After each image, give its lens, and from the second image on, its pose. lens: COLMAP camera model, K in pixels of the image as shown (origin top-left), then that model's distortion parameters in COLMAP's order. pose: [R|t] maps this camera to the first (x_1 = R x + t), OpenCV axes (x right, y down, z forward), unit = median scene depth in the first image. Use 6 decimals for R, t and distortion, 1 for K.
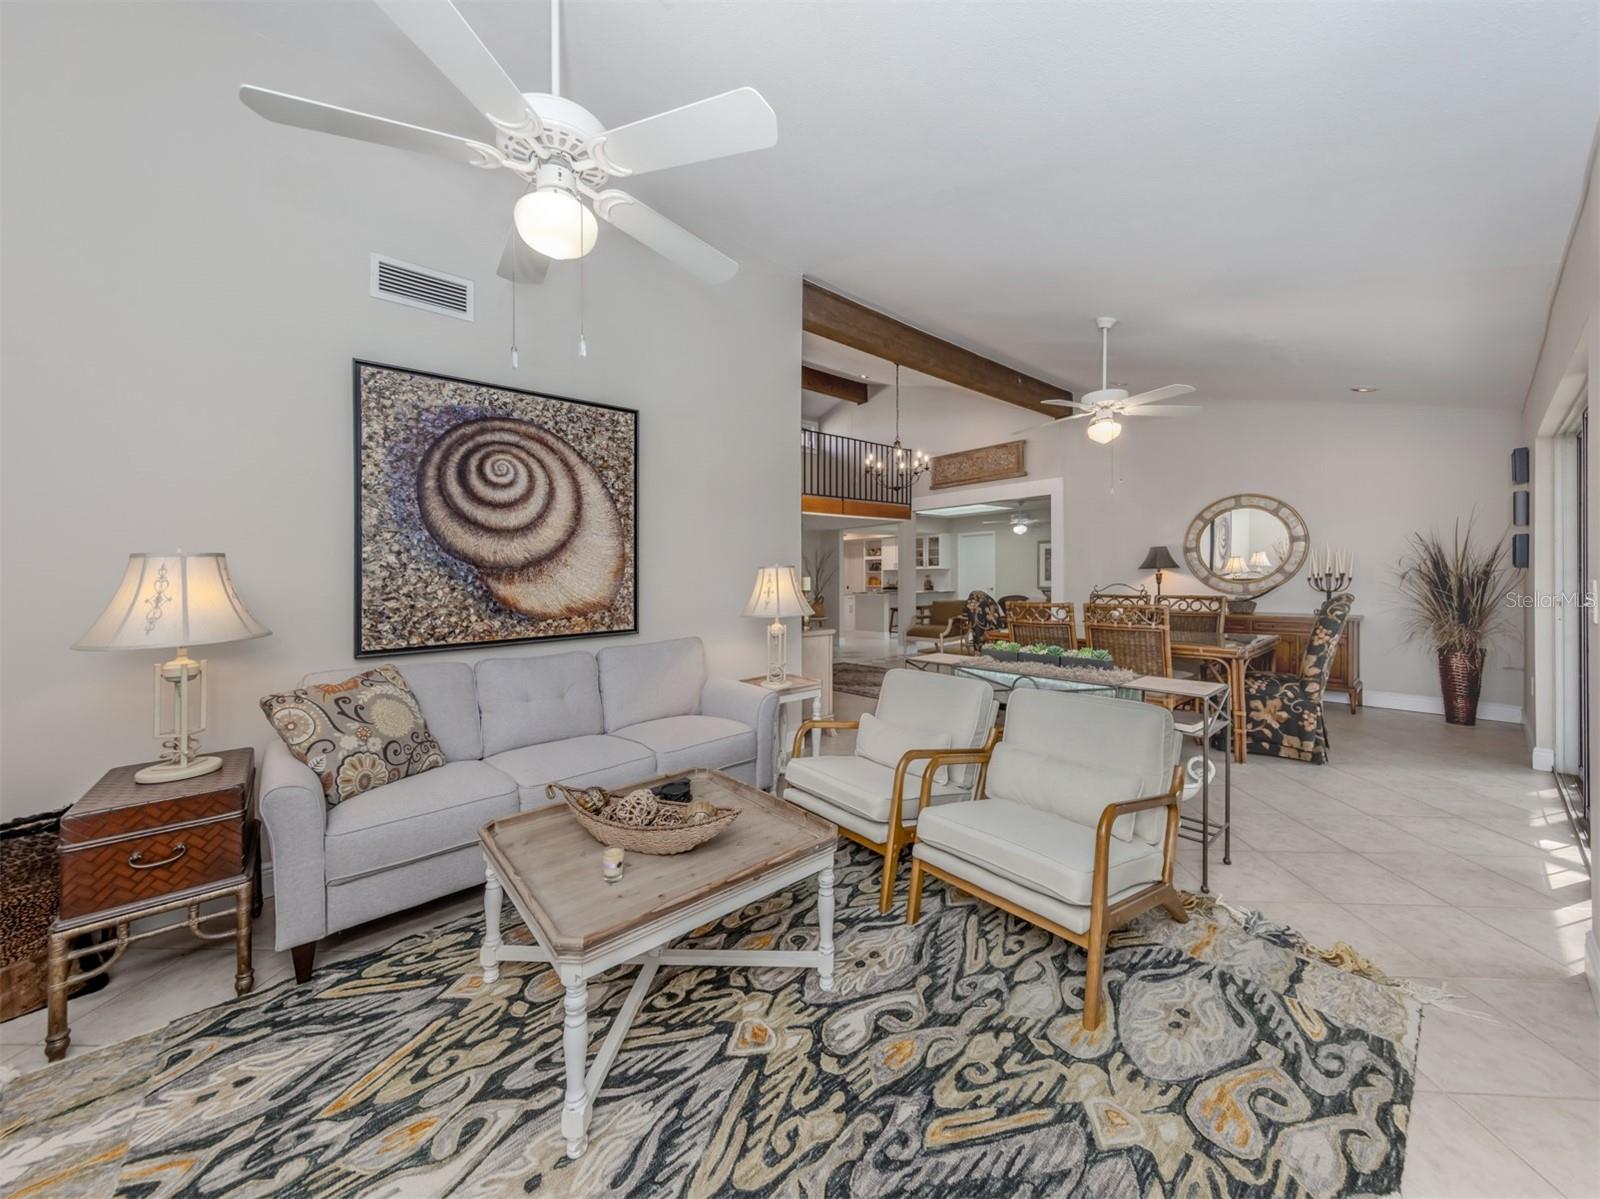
lens RADIAL K [[560.6, 0, 790.5], [0, 560.6, 589.6], [0, 0, 1]] dist [0.003254, 0.000322]
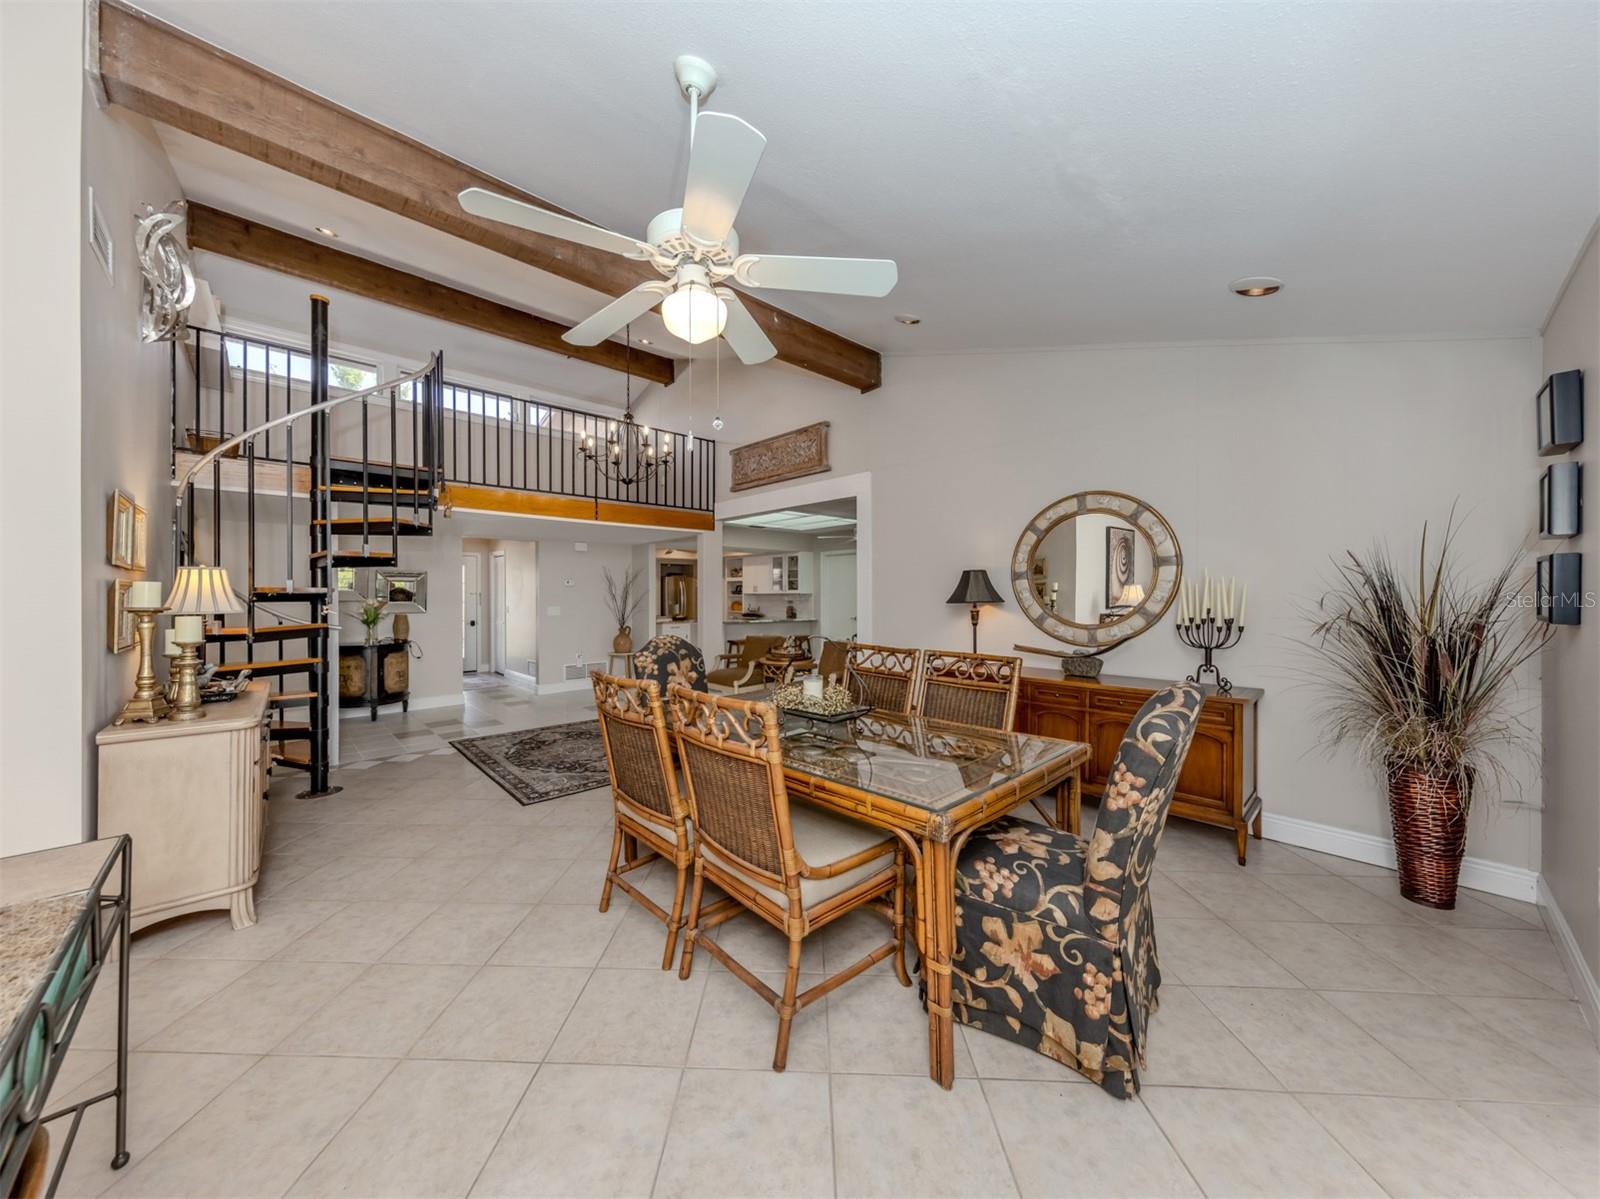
lens RADIAL K [[560.6, 0, 750.7], [0, 560.6, 601.2], [0, 0, 1]] dist [0.003254, 0.000322]
pose [[0.999603, 0.017880, 0.021779, 0.804794], [-0.017545, 0.999726, -0.015486, -0.052134], [-0.022050, 0.015097, 0.999643, 0.723587]]
